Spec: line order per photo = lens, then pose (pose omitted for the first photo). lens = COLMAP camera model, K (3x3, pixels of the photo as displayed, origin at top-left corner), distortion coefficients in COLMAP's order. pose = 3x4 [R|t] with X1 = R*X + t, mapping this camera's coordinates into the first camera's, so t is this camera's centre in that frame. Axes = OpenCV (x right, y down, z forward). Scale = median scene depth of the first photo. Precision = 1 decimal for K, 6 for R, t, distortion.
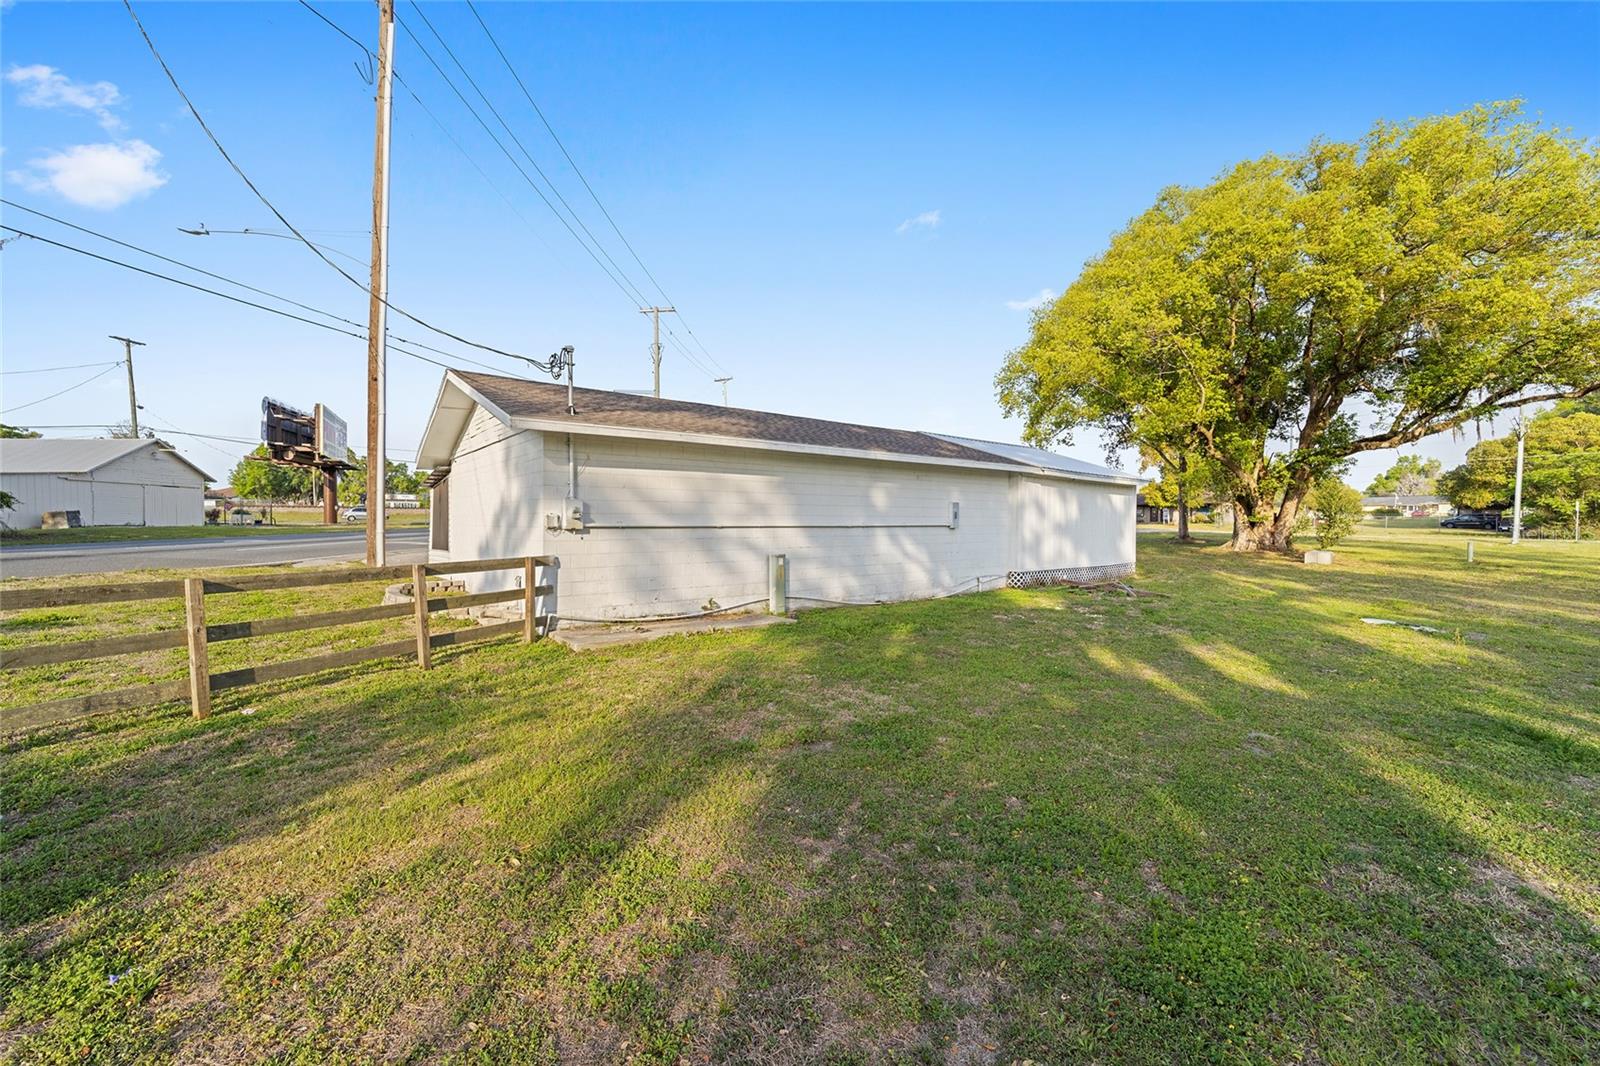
lens RADIAL K [[638.6, 0, 796.1], [0, 638.6, 530.3], [0, 0, 1]] dist [0.000818, -0.000180]
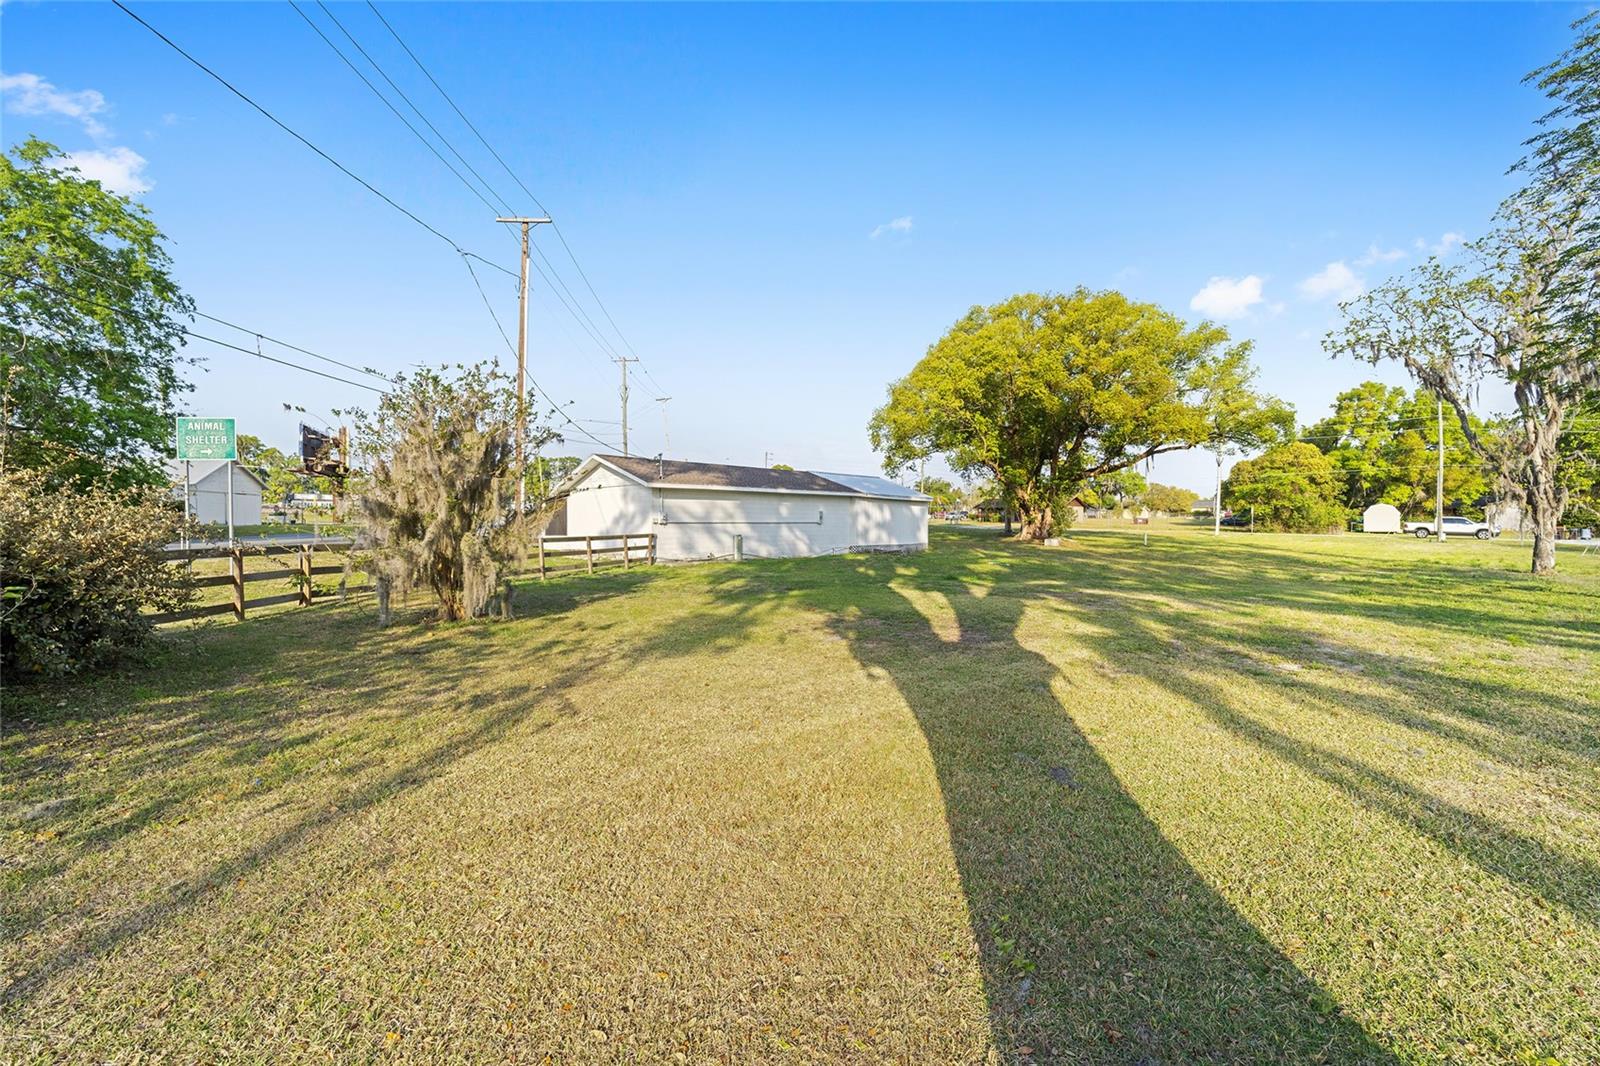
lens RADIAL K [[650.5, 0, 798.4], [0, 650.5, 514.9], [0, 0, 1]] dist [0.000955, 0.000013]
pose [[0.992544, 0.000147, 0.121885, -0.083724], [0.002665, 0.999734, -0.022901, 0.015877], [-0.121855, 0.023055, 0.992280, -1.155601]]
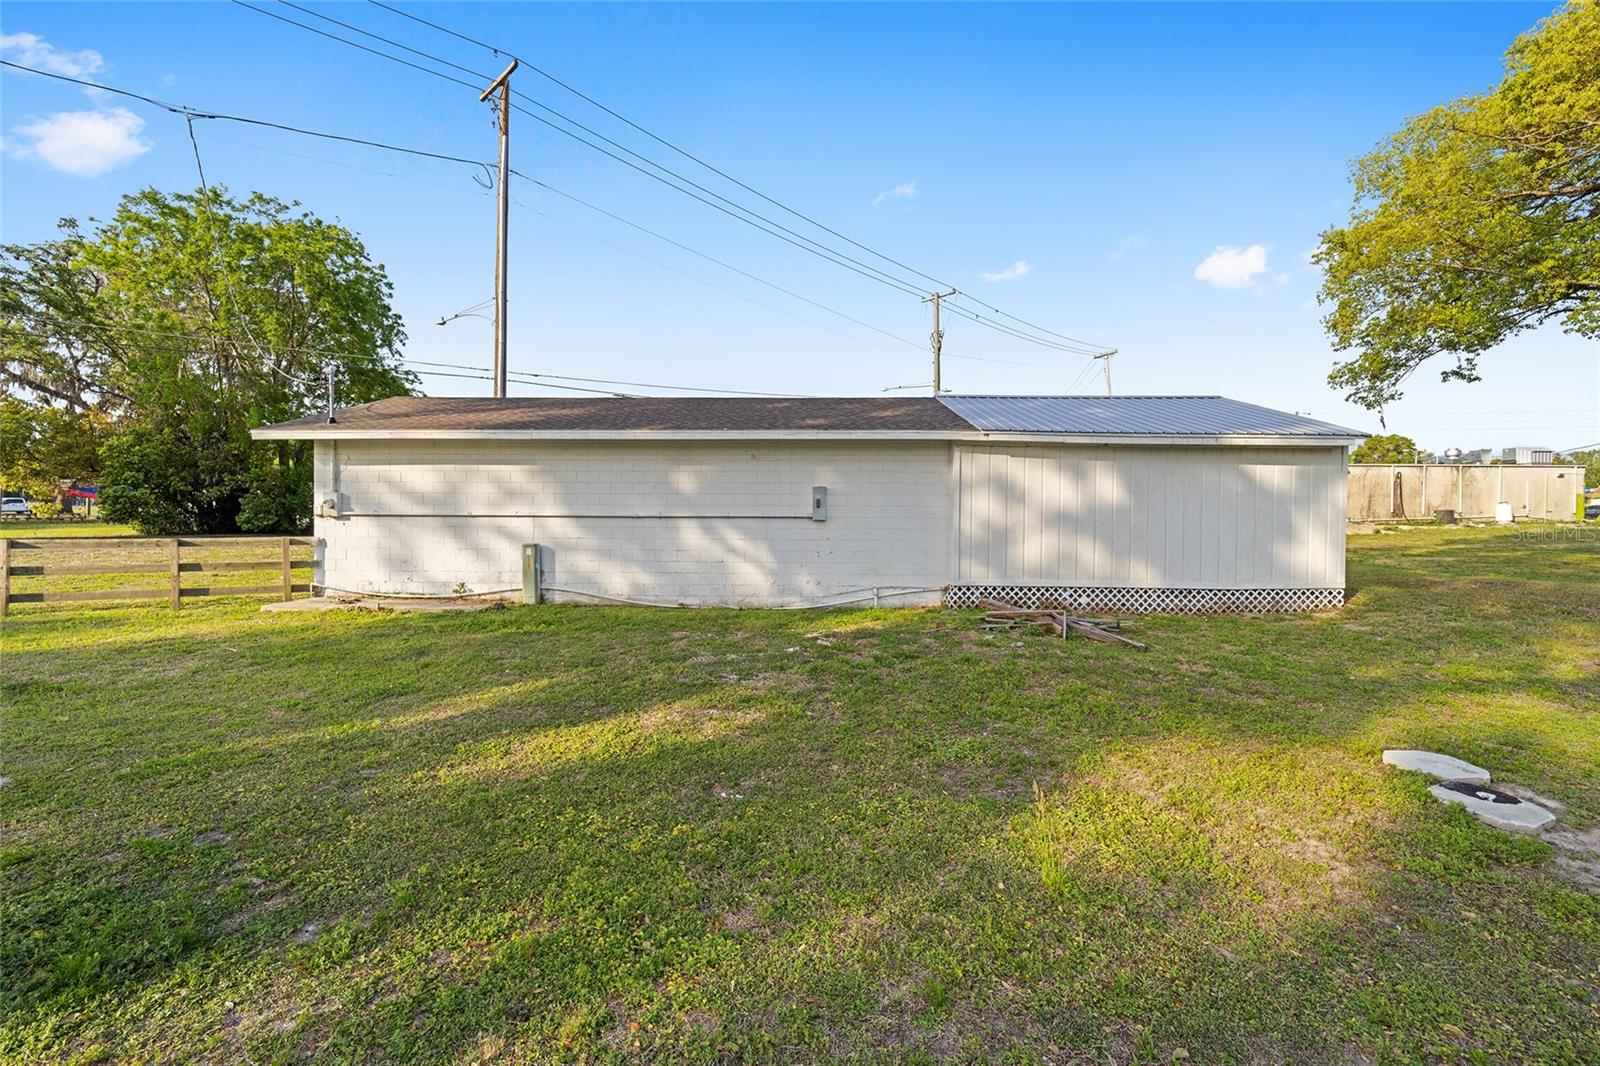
lens RADIAL K [[657.5, 0, 800.0], [0, 657.5, 533.0], [0, 0, 1]] dist [0.000655, -0.000110]
pose [[0.765997, 0.008903, -0.642783, 0.800915], [-0.009844, 0.999949, 0.002120, 0.012910], [0.642769, 0.004704, 0.766046, 0.415752]]
